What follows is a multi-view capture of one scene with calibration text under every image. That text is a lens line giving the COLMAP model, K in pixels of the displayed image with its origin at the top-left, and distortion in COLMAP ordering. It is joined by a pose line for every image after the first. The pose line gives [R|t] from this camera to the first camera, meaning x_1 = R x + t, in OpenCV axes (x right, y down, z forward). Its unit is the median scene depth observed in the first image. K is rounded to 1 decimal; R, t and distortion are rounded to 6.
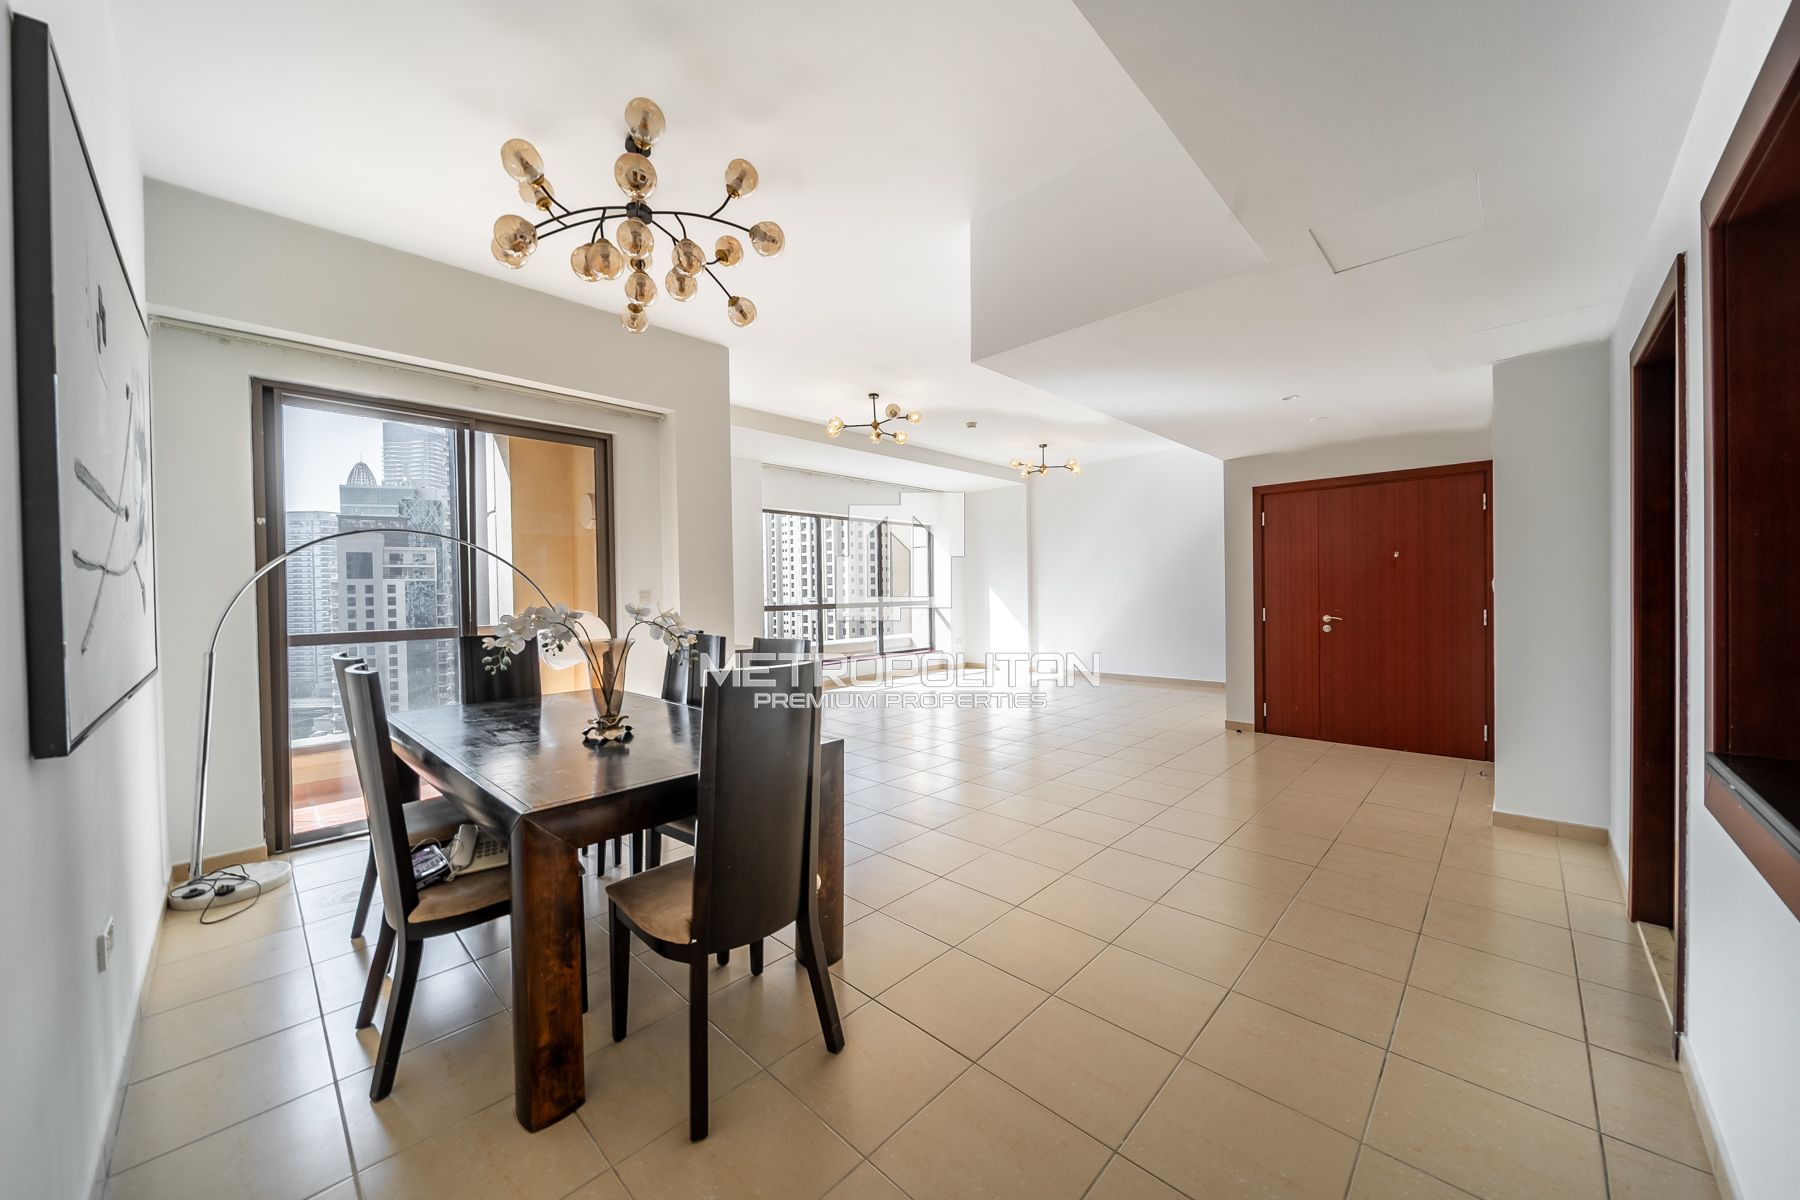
lens RADIAL K [[638.4, 0, 902.4], [0, 638.4, 599.5], [0, 0, 1]] dist [0.008364, -0.003564]
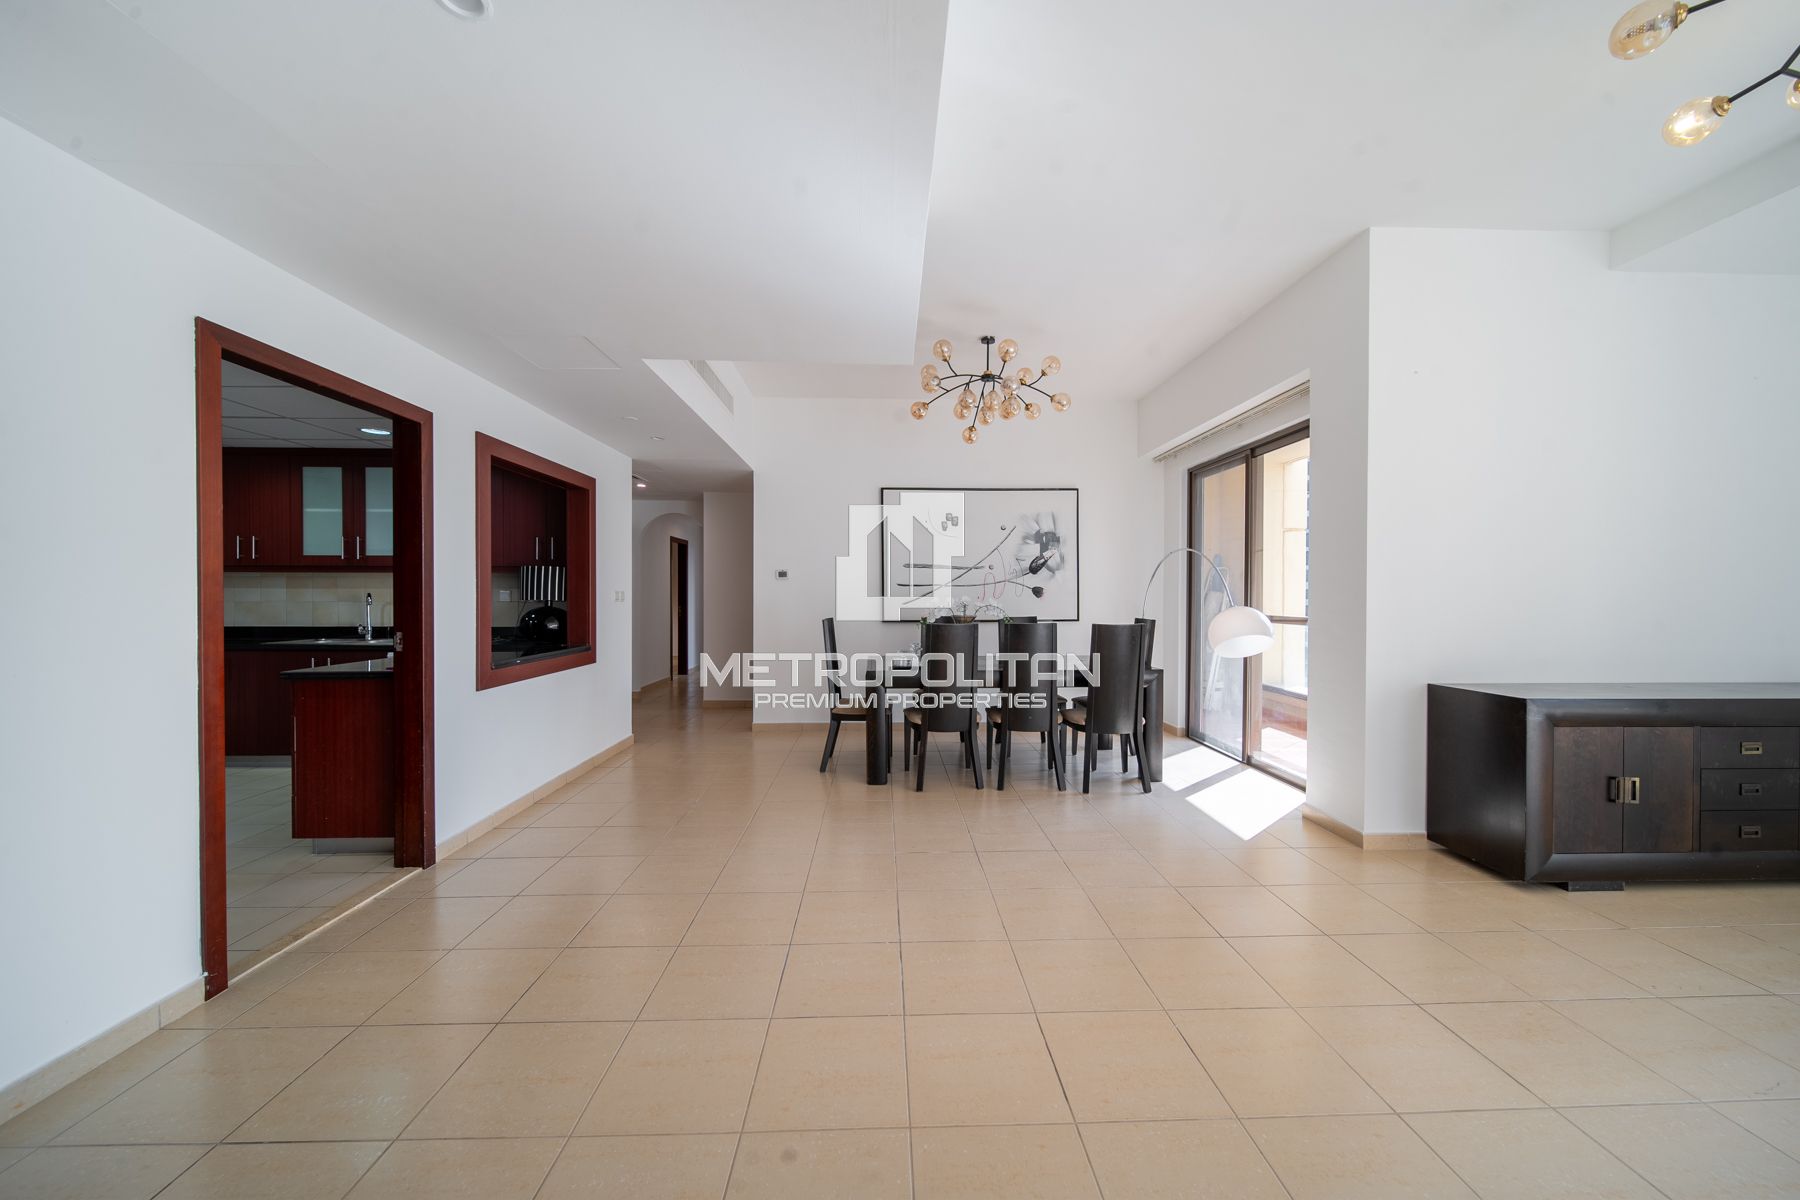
lens RADIAL K [[638.4, 0, 902.4], [0, 638.4, 599.5], [0, 0, 1]] dist [0.008364, -0.003564]
pose [[-0.698920, 0.021466, -0.714878, 0.303139], [0.001154, 0.999582, 0.028886, -0.011638], [0.715199, 0.019364, -0.698653, 0.605147]]
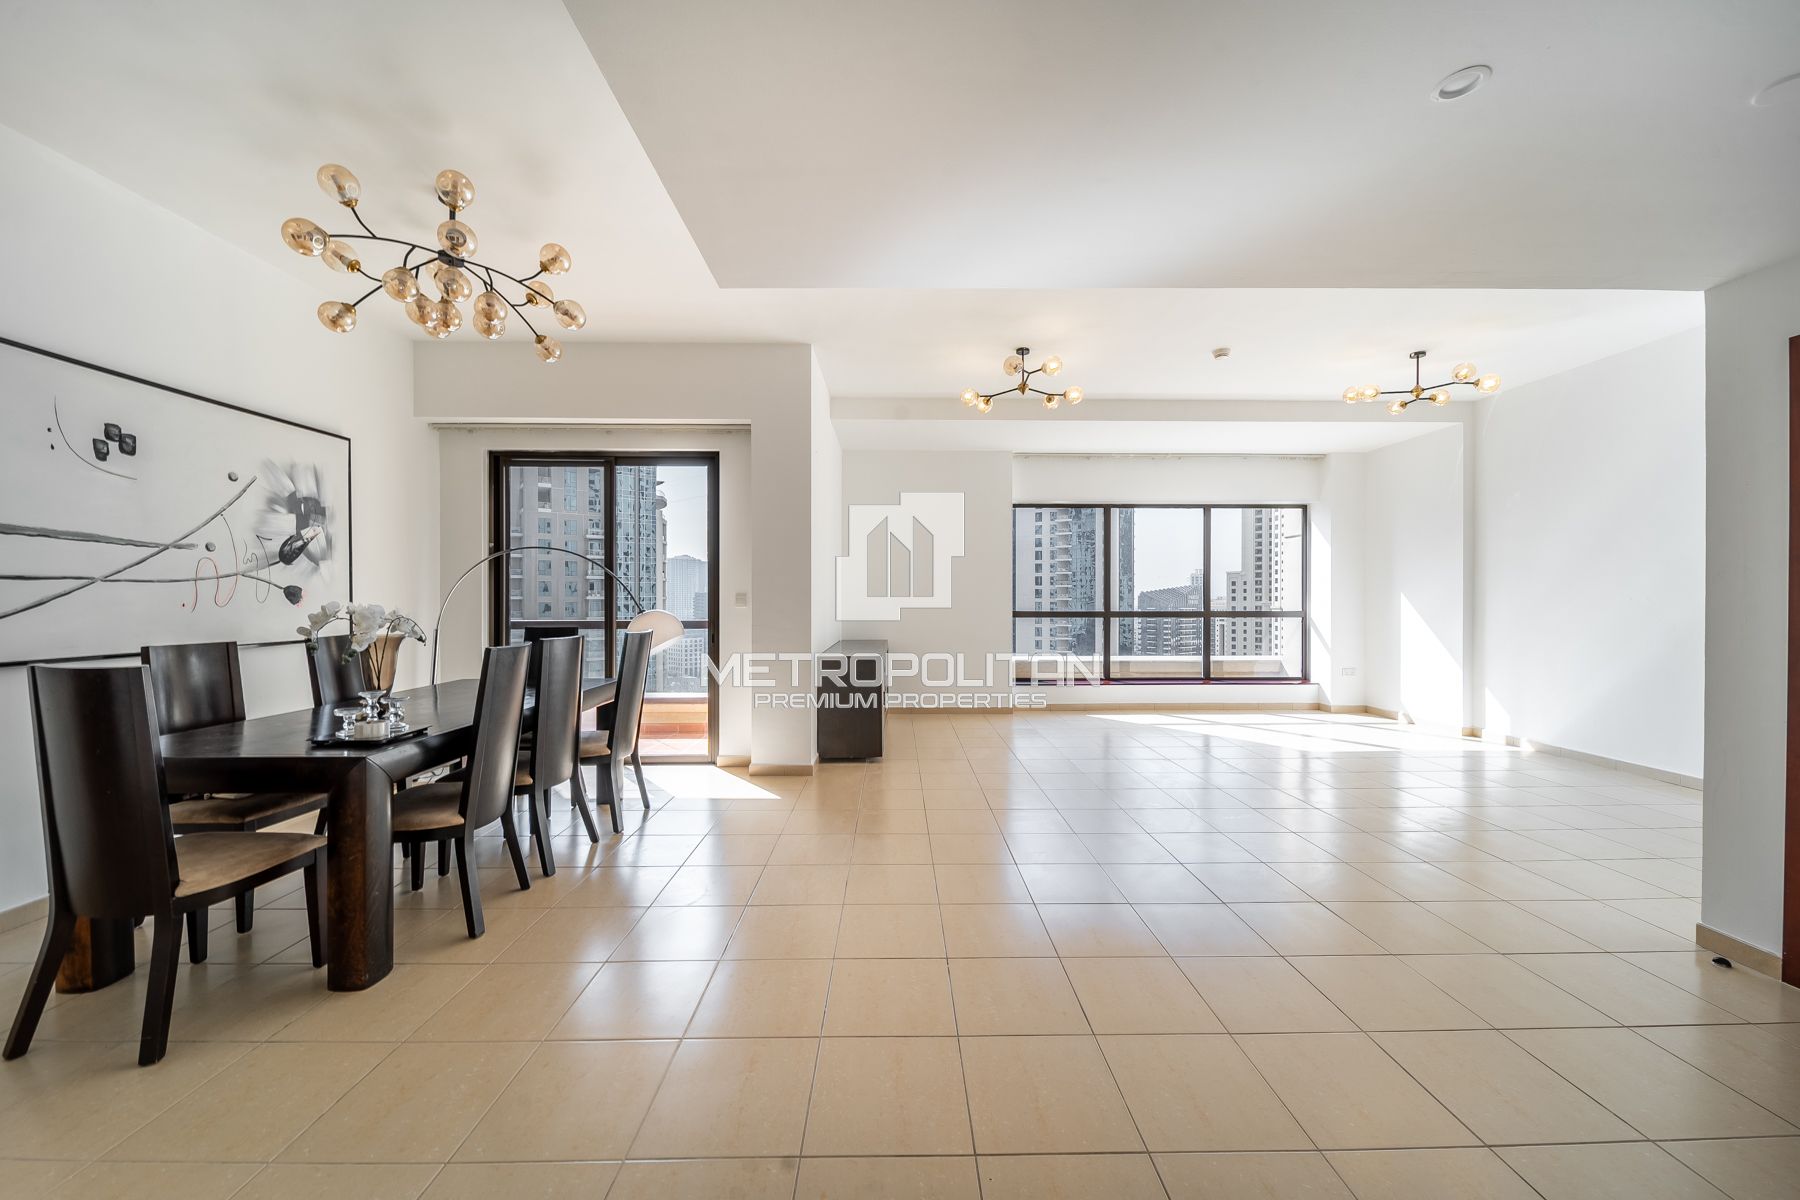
lens RADIAL K [[638.4, 0, 902.4], [0, 638.4, 599.5], [0, 0, 1]] dist [0.008364, -0.003564]
pose [[0.703459, 0.019116, -0.710479, 0.282036], [-0.020991, 0.999761, 0.006115, -0.007267], [0.710426, 0.010612, 0.703692, 0.223474]]
